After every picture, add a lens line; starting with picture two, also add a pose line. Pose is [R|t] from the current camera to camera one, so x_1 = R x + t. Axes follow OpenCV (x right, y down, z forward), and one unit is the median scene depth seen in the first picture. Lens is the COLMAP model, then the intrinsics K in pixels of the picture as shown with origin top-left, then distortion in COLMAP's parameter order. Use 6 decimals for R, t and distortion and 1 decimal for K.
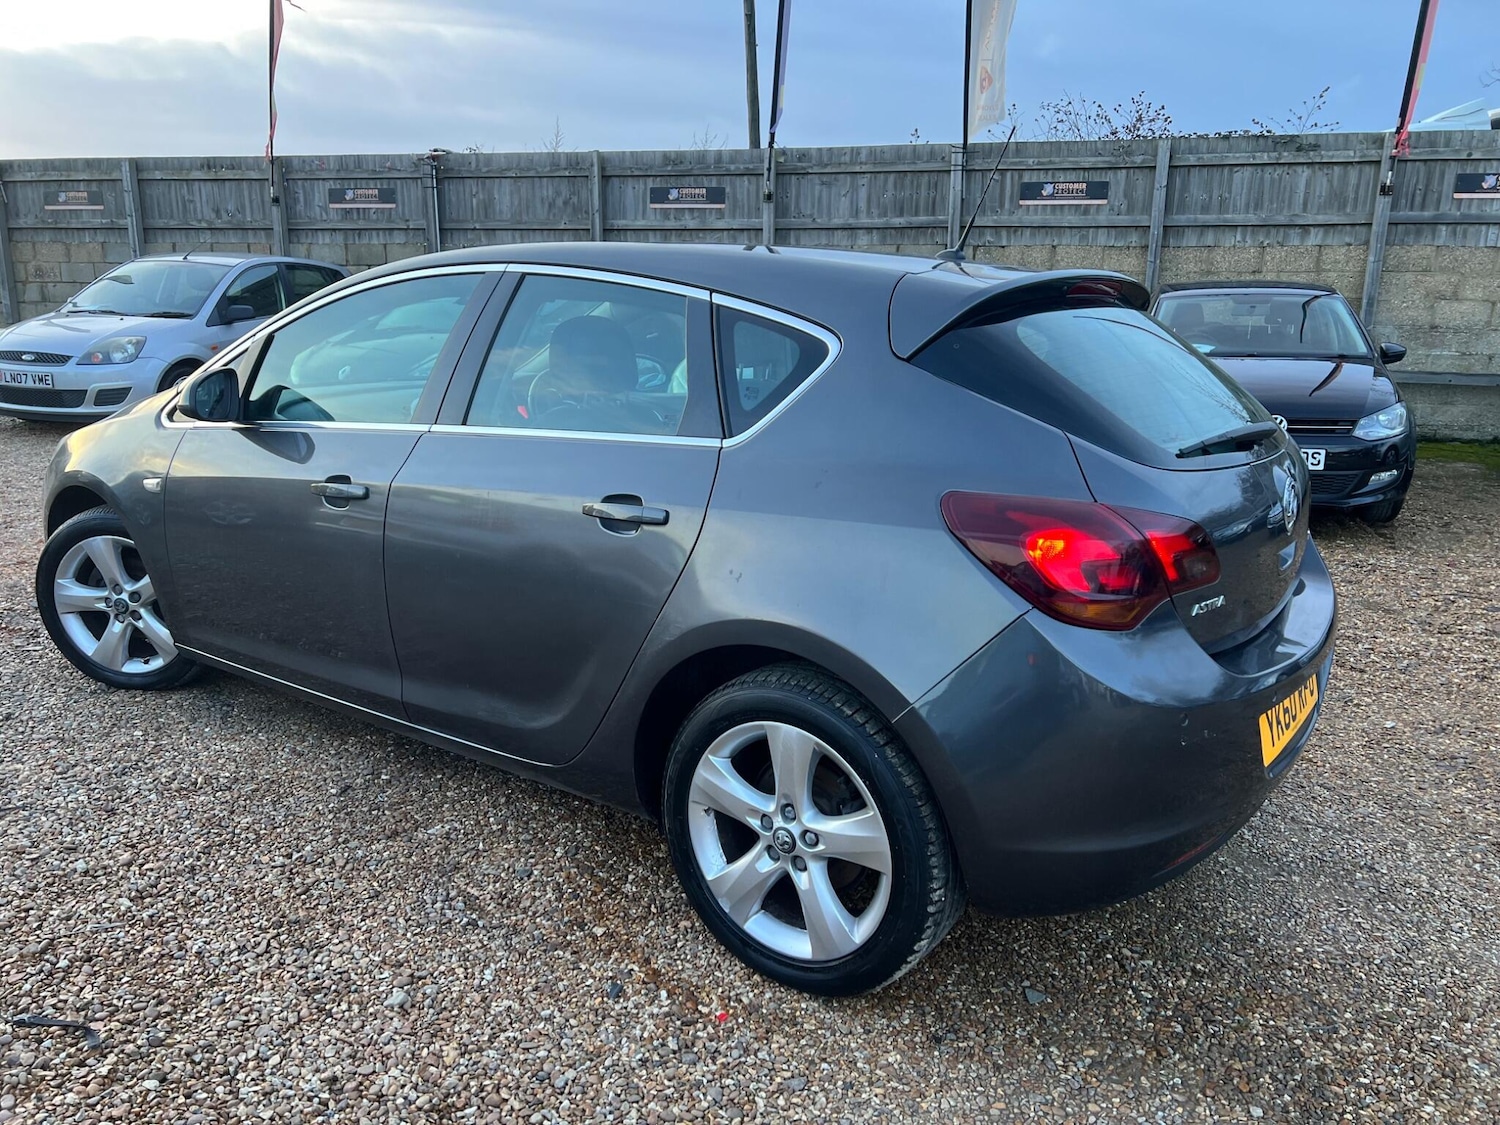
lens RADIAL K [[1092.4, 0, 743.4], [0, 1092.4, 568.8], [0, 0, 1]] dist [0.054598, -0.056085]
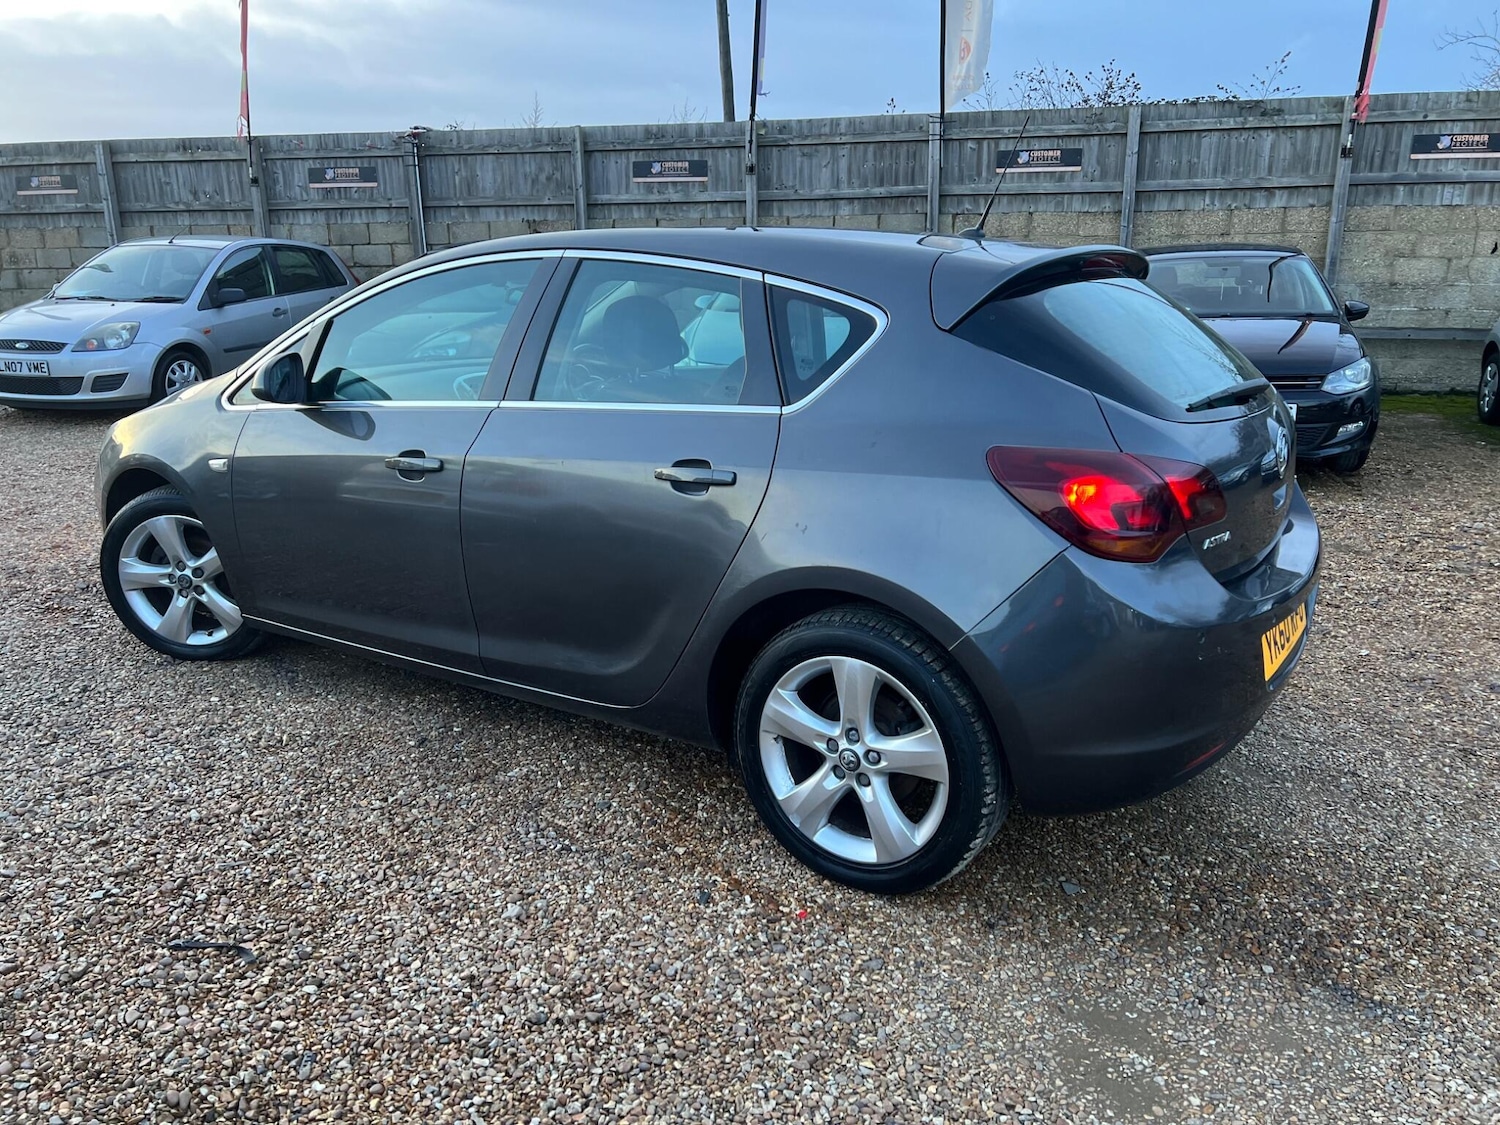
lens RADIAL K [[1092.2, 0, 758.1], [0, 1092.2, 570.0], [0, 0, 1]] dist [0.050317, -0.047122]
pose [[0.998856, -0.031405, 0.036053, -0.067471], [0.030406, 0.999147, 0.027945, 0.012151], [-0.036900, -0.026817, 0.998959, -0.088673]]
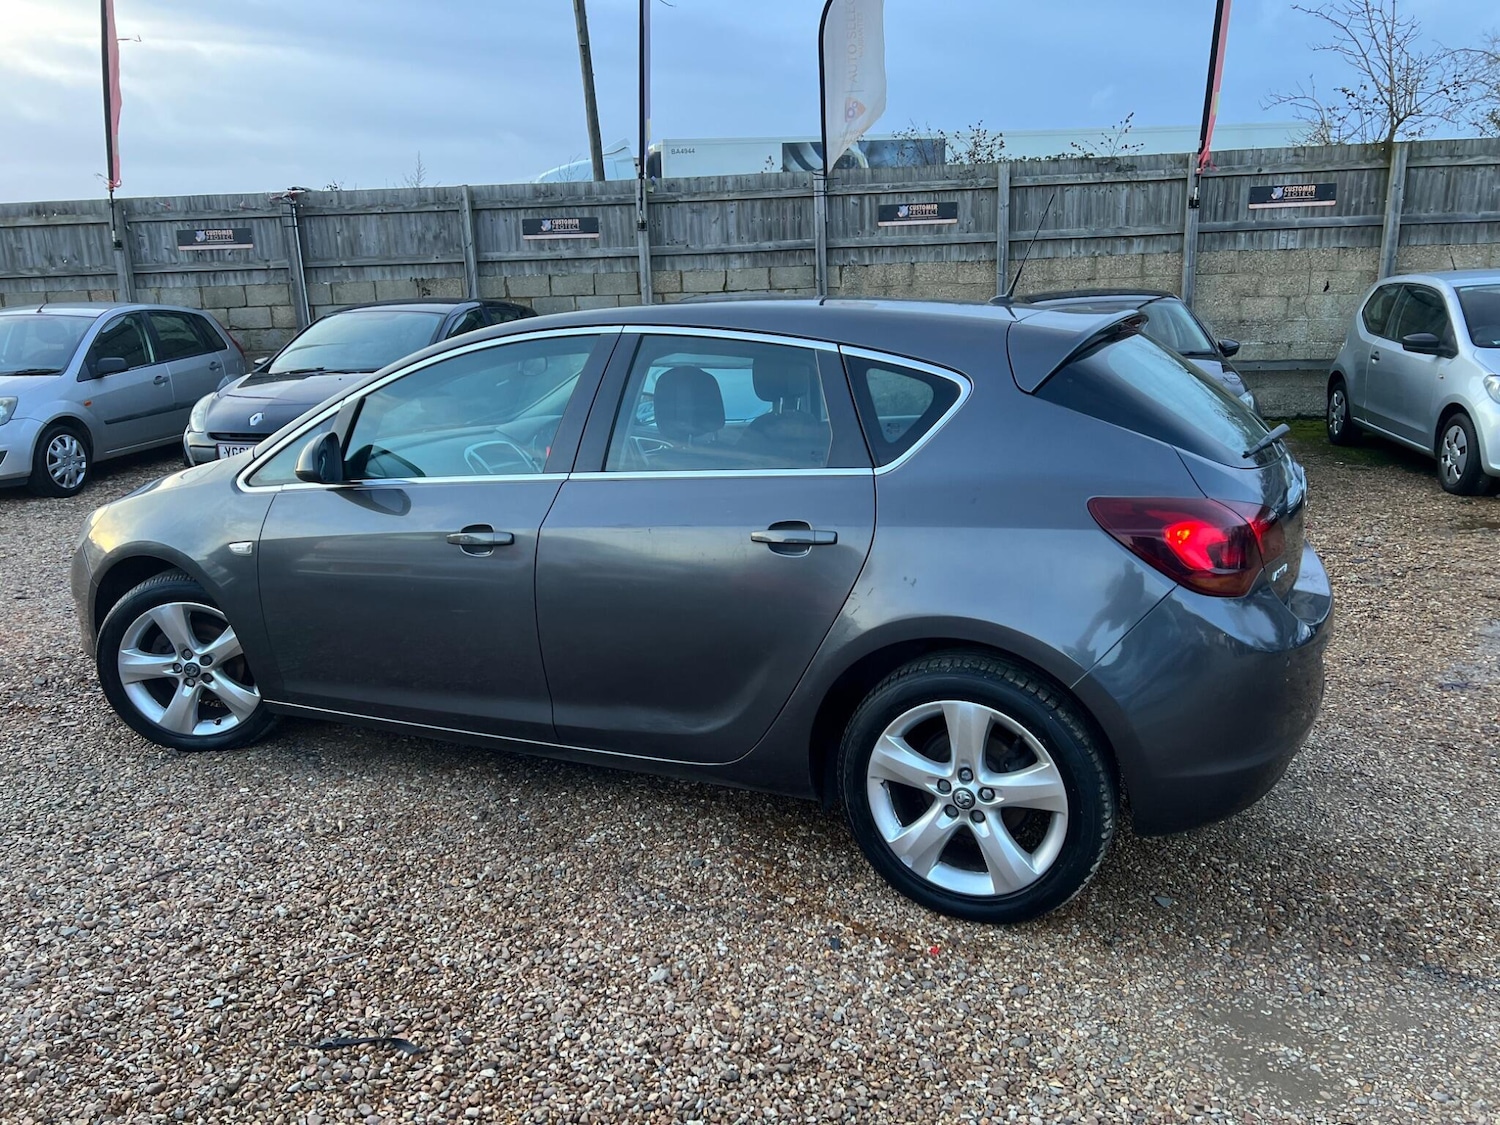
lens RADIAL K [[1092.8, 0, 750.0], [0, 1092.8, 562.5], [0, 0, 1]] dist [0.052333, -0.051132]
pose [[0.982737, -0.084390, 0.164637, -0.269640], [0.087082, 0.996159, -0.009189, -0.013621], [-0.163229, 0.023367, 0.986311, -0.110558]]
